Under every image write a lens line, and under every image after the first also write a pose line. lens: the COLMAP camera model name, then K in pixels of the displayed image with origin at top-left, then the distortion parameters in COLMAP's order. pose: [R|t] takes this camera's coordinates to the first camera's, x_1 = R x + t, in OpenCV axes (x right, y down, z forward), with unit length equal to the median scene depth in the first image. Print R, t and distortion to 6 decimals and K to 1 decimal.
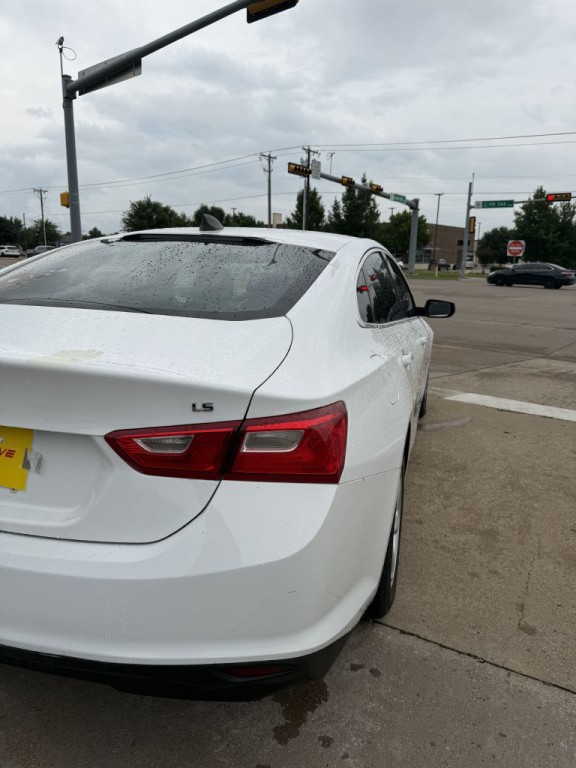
lens RADIAL K [[546.0, 0, 286.0], [0, 546.0, 388.1], [0, 0, 1]] dist [0.035934, -0.045819]
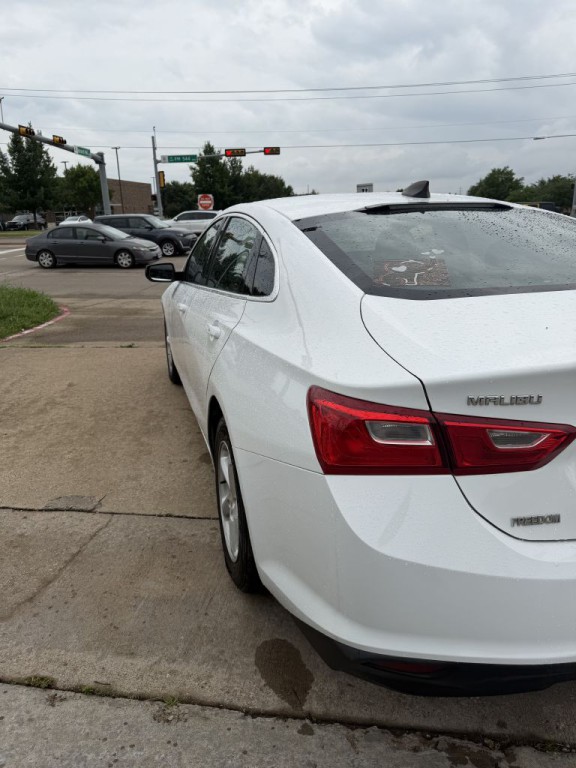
lens RADIAL K [[548.6, 0, 287.8], [0, 548.6, 379.4], [0, 0, 1]] dist [0.008159, -0.013824]
pose [[0.840664, -0.196182, 0.504774, -0.046800], [0.165366, 0.980553, 0.105690, -0.006284], [-0.515692, -0.005378, 0.856757, 0.015963]]
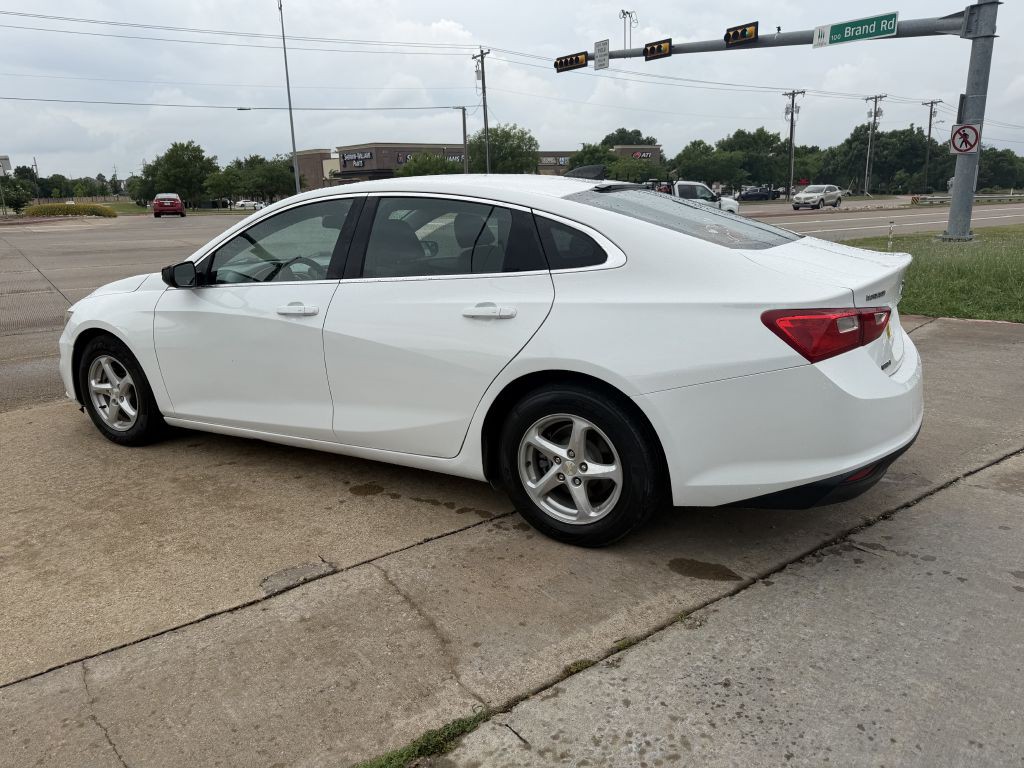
lens RADIAL K [[728.0, 0, 510.6], [0, 728.0, 382.2], [0, 0, 1]] dist [0.035934, -0.045819]
pose [[0.218373, -0.274546, 0.936449, -0.087243], [0.248222, 0.943674, 0.218781, -0.014243], [-0.943769, 0.184671, 0.274221, 0.044267]]
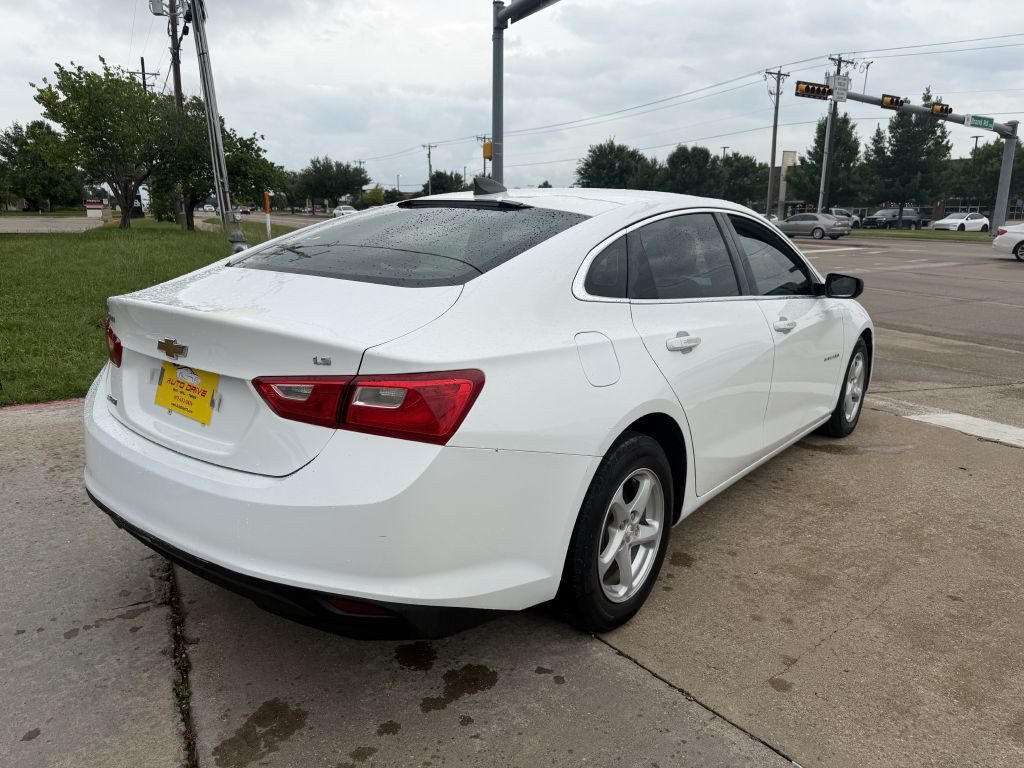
lens RADIAL K [[728.0, 0, 510.6], [0, 728.0, 382.2], [0, 0, 1]] dist [0.035934, -0.045819]
pose [[0.930409, 0.071283, -0.359524, 0.019565], [-0.074874, 0.997185, 0.003946, 0.001131], [0.358793, 0.023248, 0.933128, -0.006765]]
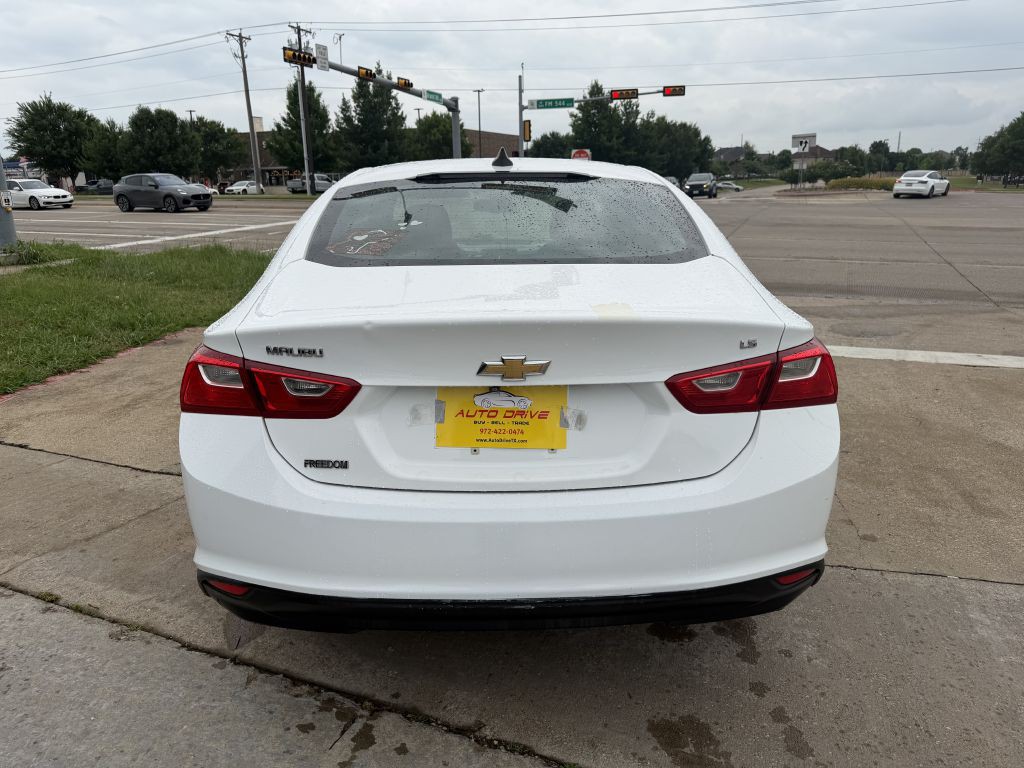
lens RADIAL K [[728.0, 0, 510.6], [0, 728.0, 382.2], [0, 0, 1]] dist [0.035934, -0.045819]
pose [[0.950896, -0.117512, 0.286335, -0.026723], [0.105507, 0.992780, 0.057055, -0.000574], [-0.290973, -0.024043, 0.956429, -0.006518]]
